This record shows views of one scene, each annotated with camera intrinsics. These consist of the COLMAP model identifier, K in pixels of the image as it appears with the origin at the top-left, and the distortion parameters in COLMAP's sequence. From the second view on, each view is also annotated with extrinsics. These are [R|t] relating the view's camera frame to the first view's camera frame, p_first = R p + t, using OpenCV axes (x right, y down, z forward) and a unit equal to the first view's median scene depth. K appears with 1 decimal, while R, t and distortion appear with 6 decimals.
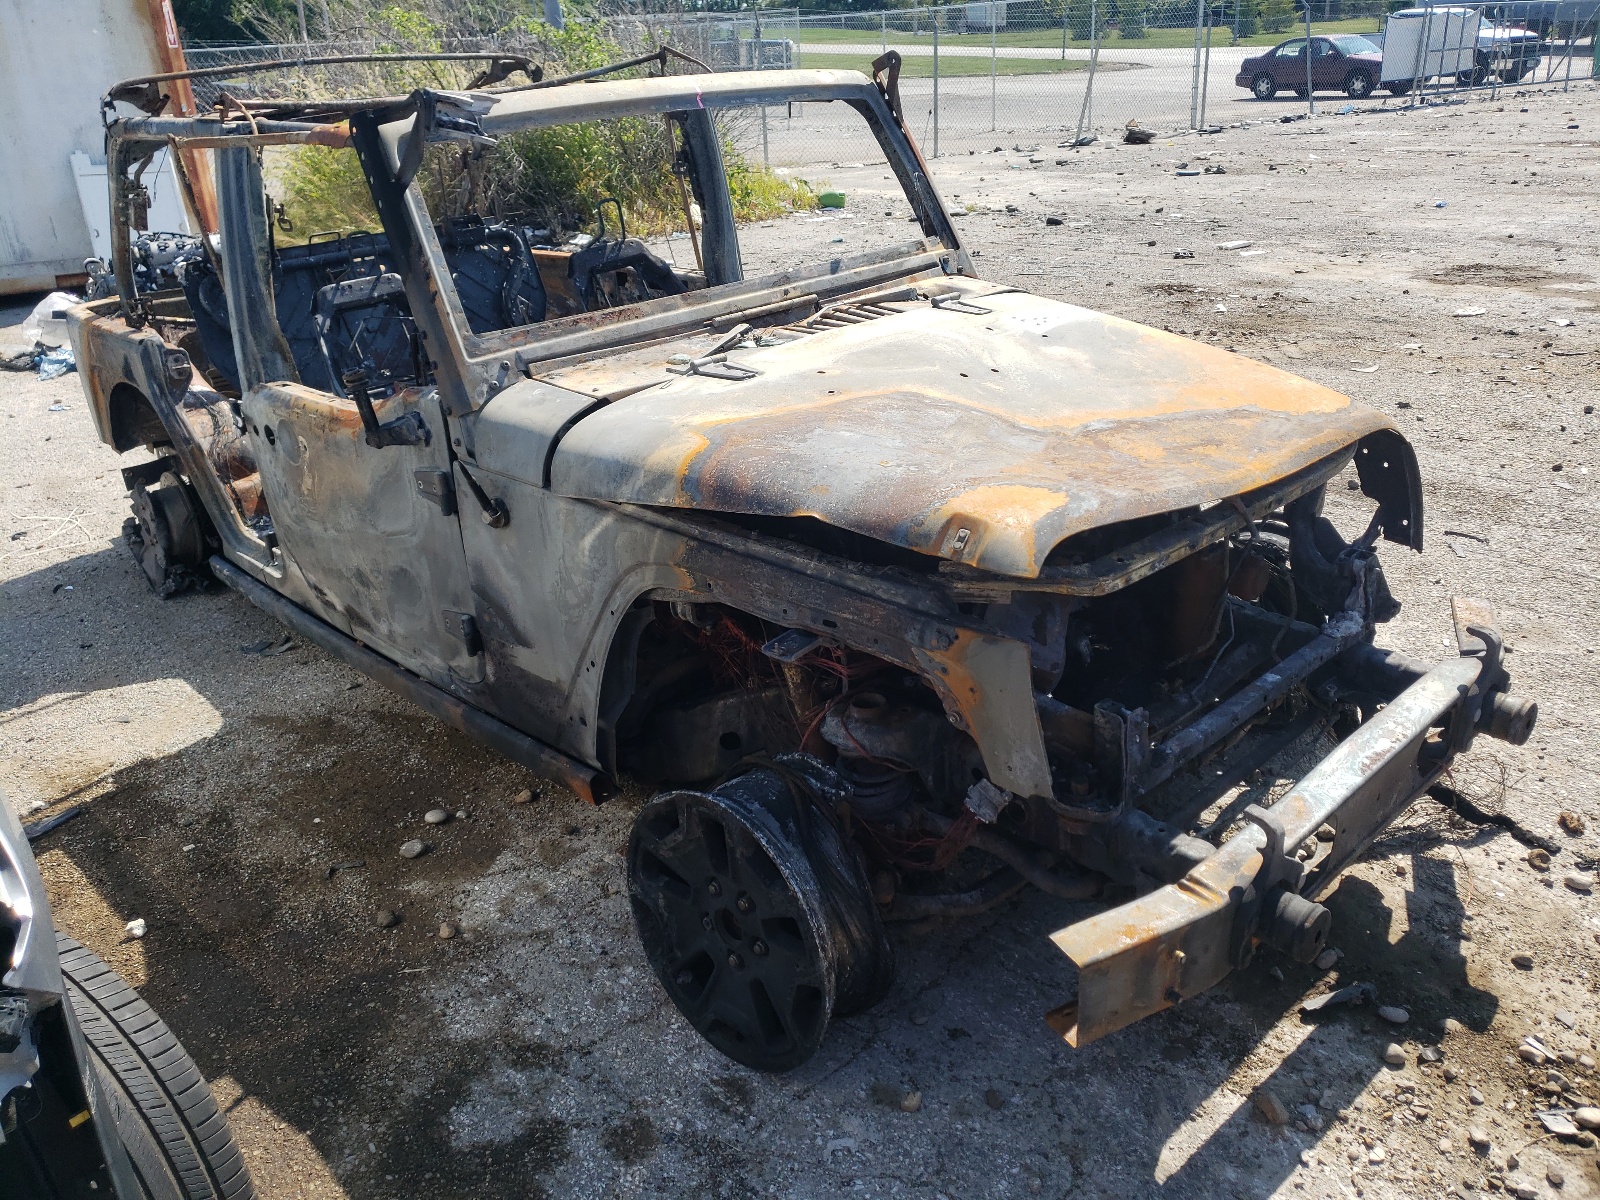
lens RADIAL K [[1243.9, 0, 800.0], [0, 1243.9, 600.0], [0, 0, 1]] dist [0.042527, -0.005062]
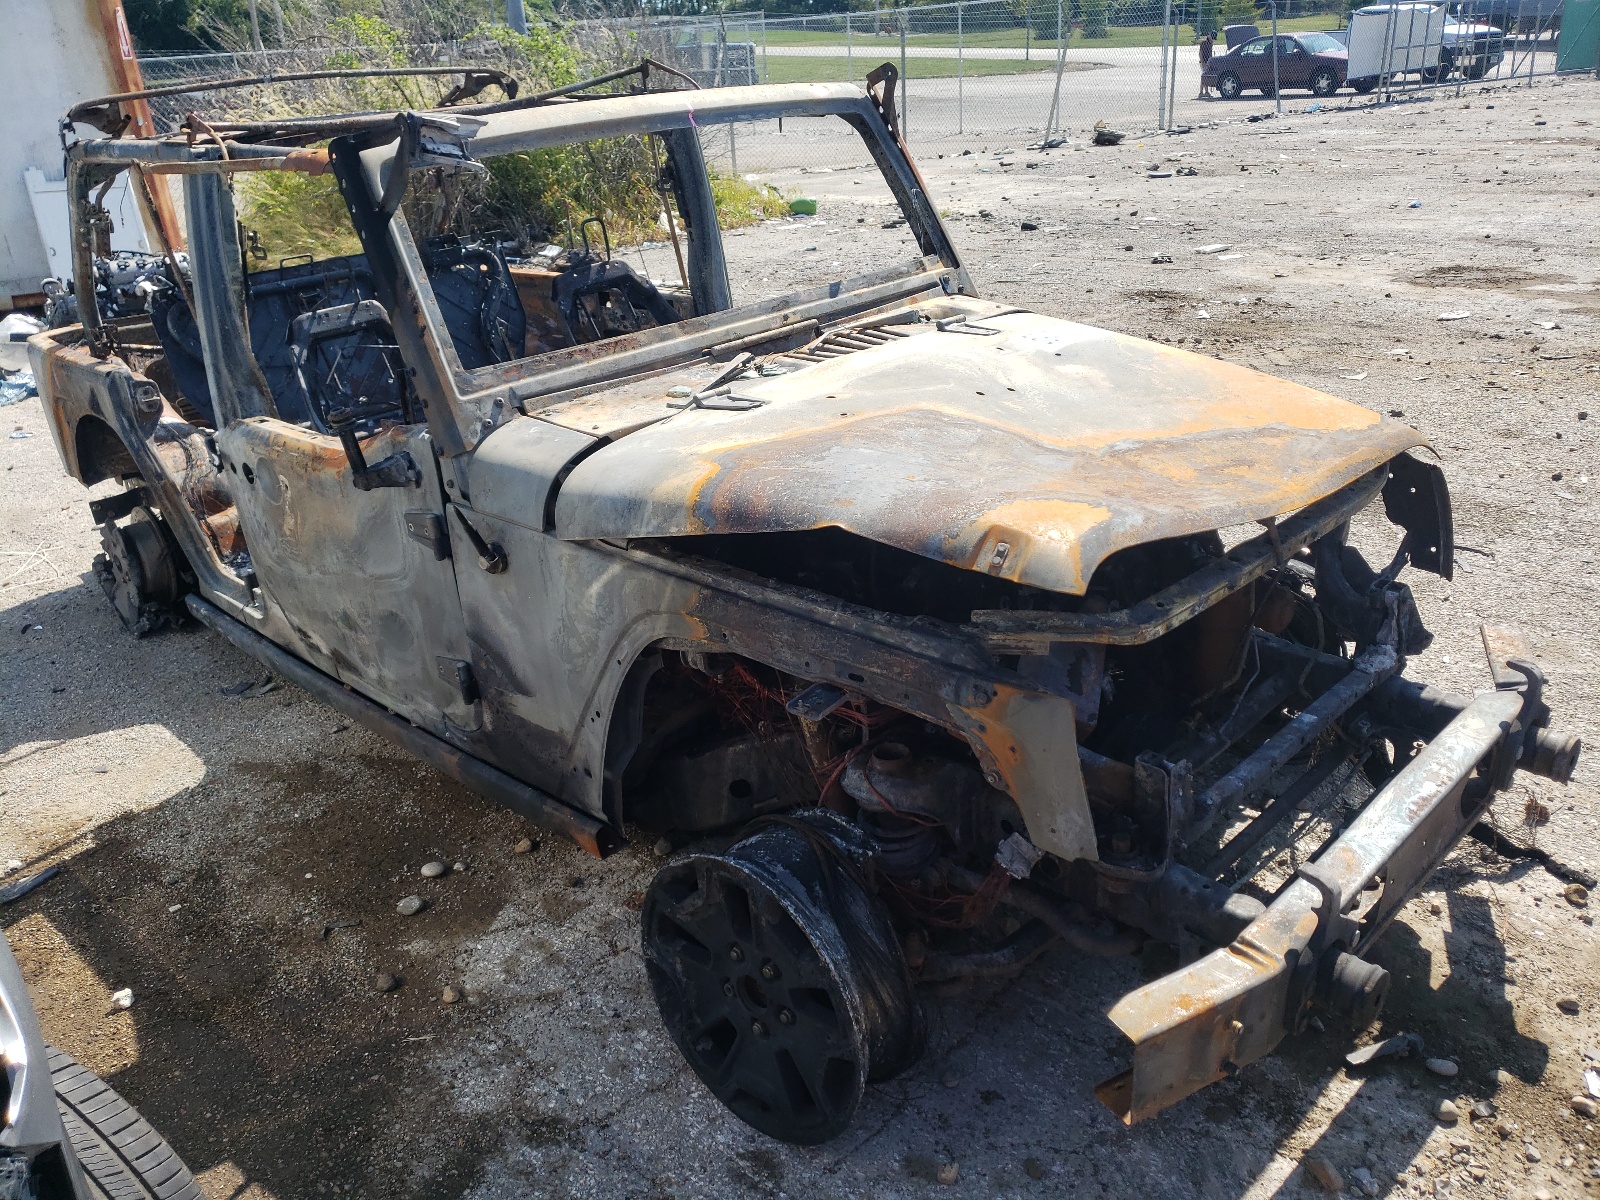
lens RADIAL K [[1244.0, 0, 792.3], [0, 1244.0, 623.5], [0, 0, 1]] dist [0.037966, 0.001088]
pose [[0.999694, -0.018266, 0.016675, -0.027628], [0.018027, 0.999734, 0.014370, -0.025538], [-0.016933, -0.014065, 0.999758, 0.036255]]
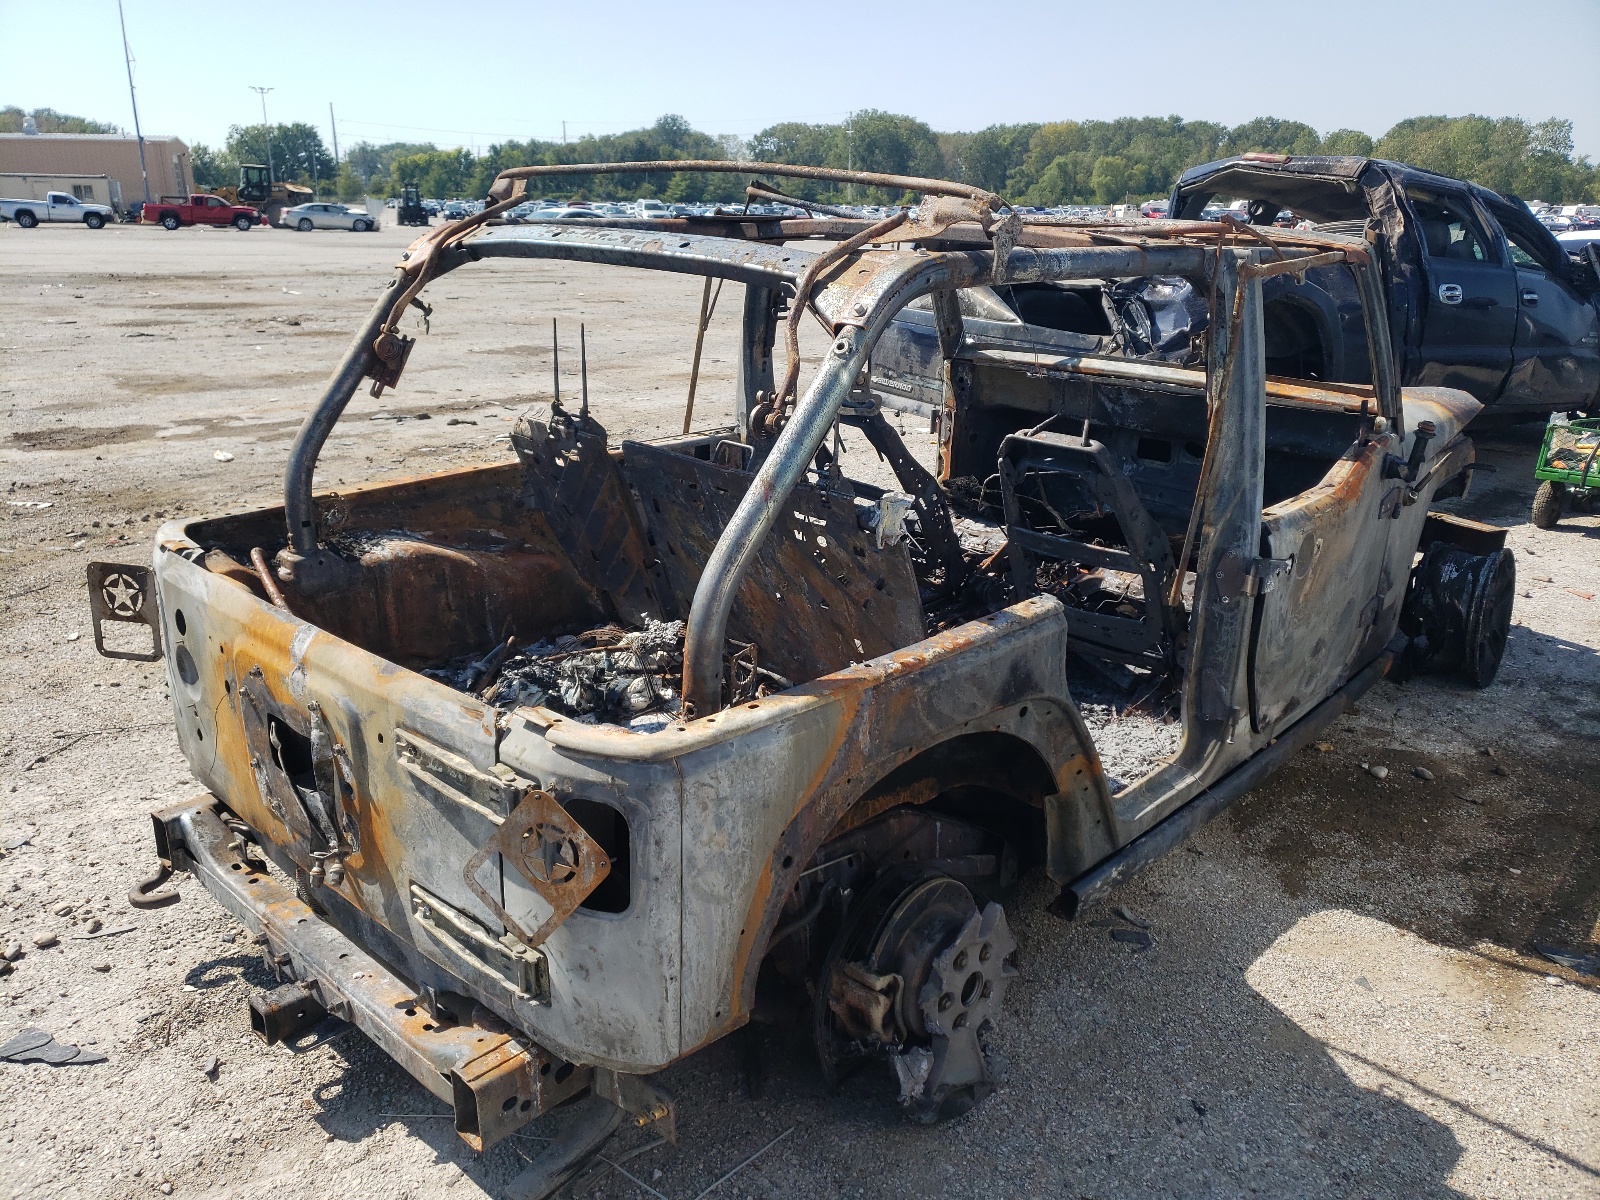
lens RADIAL K [[1243.9, 0, 800.0], [0, 1243.9, 600.0], [0, 0, 1]] dist [0.042527, -0.005062]
pose [[-0.070477, -0.257449, 0.963718, -1.456297], [0.385330, 0.884101, 0.264359, -0.552891], [-0.920084, 0.389981, 0.036894, 1.449151]]
